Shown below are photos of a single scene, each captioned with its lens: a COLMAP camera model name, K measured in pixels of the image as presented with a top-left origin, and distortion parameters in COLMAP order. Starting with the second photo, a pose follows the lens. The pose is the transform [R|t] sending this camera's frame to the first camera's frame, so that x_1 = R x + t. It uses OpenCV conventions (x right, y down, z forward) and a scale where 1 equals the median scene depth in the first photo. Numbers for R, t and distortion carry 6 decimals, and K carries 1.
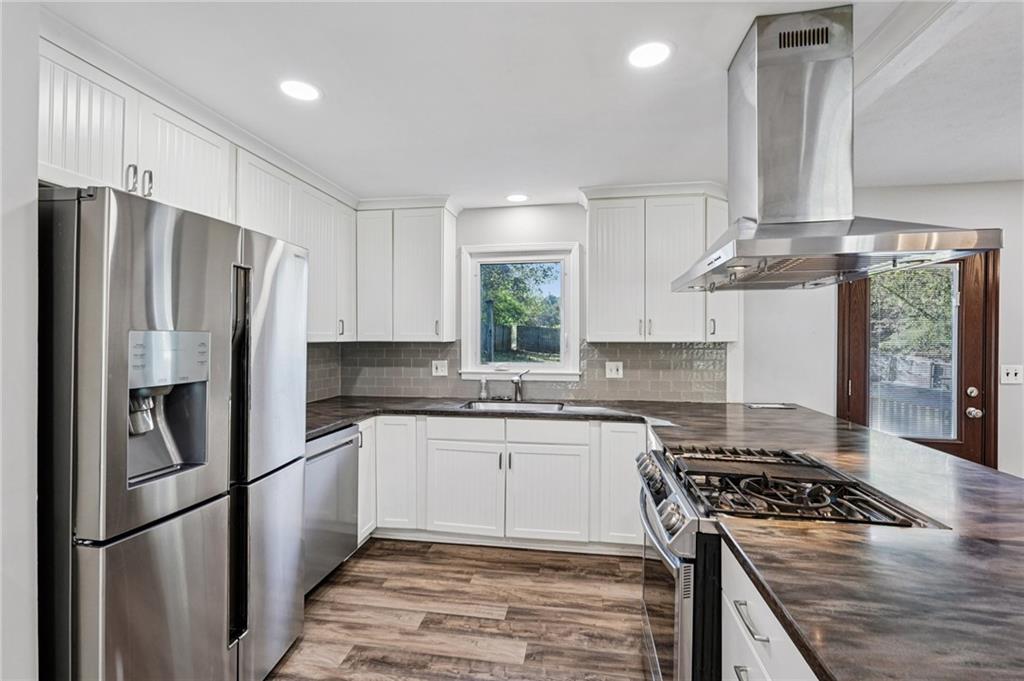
lens RADIAL K [[457.3, 0, 520.1], [0, 457.3, 341.8], [0, 0, 1]] dist [-0.012719, 0.007529]
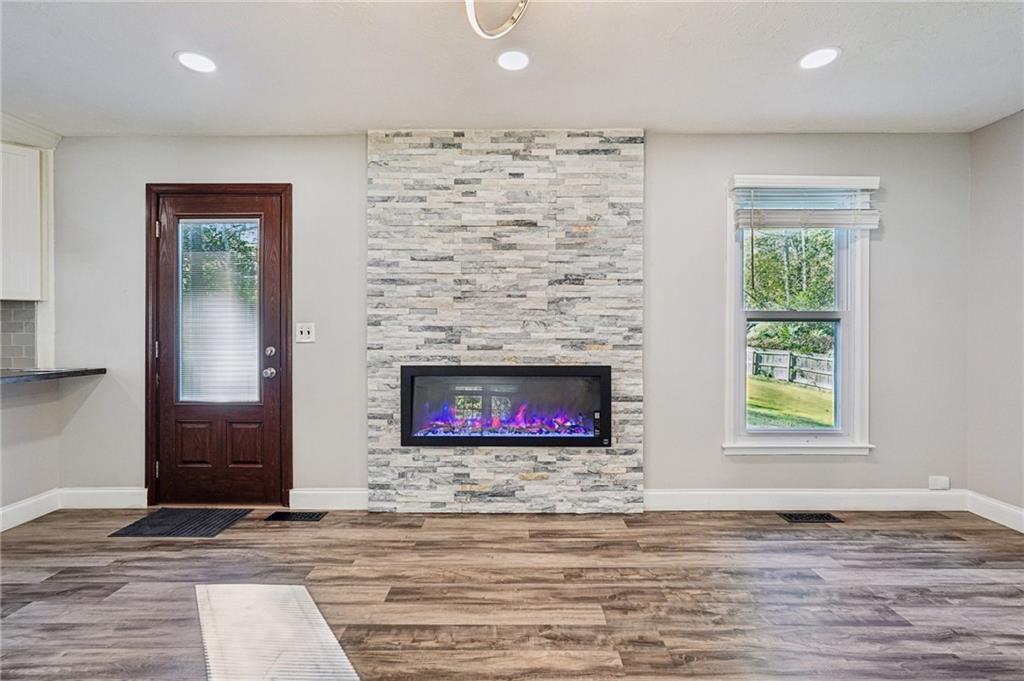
lens RADIAL K [[457.3, 0, 507.5], [0, 457.3, 338.1], [0, 0, 1]] dist [-0.012719, 0.007529]
pose [[0.989566, -0.003008, 0.144052, 1.396749], [0.003576, 0.999987, -0.003685, 0.089616], [-0.144039, 0.004162, 0.989563, -0.030394]]
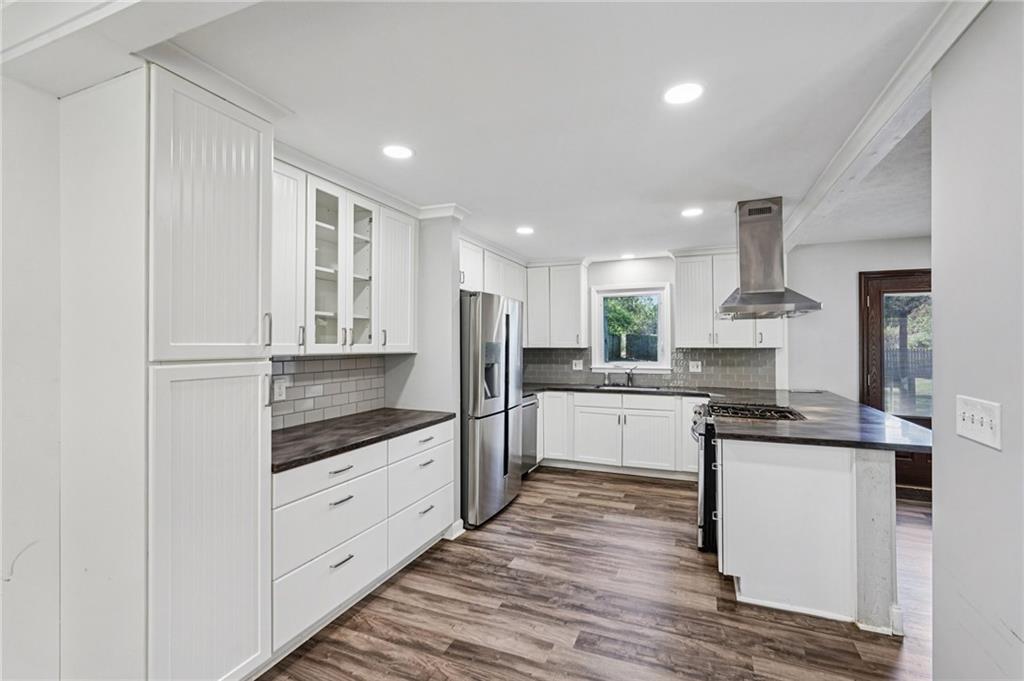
lens RADIAL K [[457.3, 0, 516.4], [0, 457.3, 339.9], [0, 0, 1]] dist [-0.012719, 0.007529]
pose [[0.970845, -0.006074, -0.239631, -0.005243], [0.000364, 0.999715, -0.023864, 0.010769], [0.239707, 0.023081, 0.970571, -0.694151]]
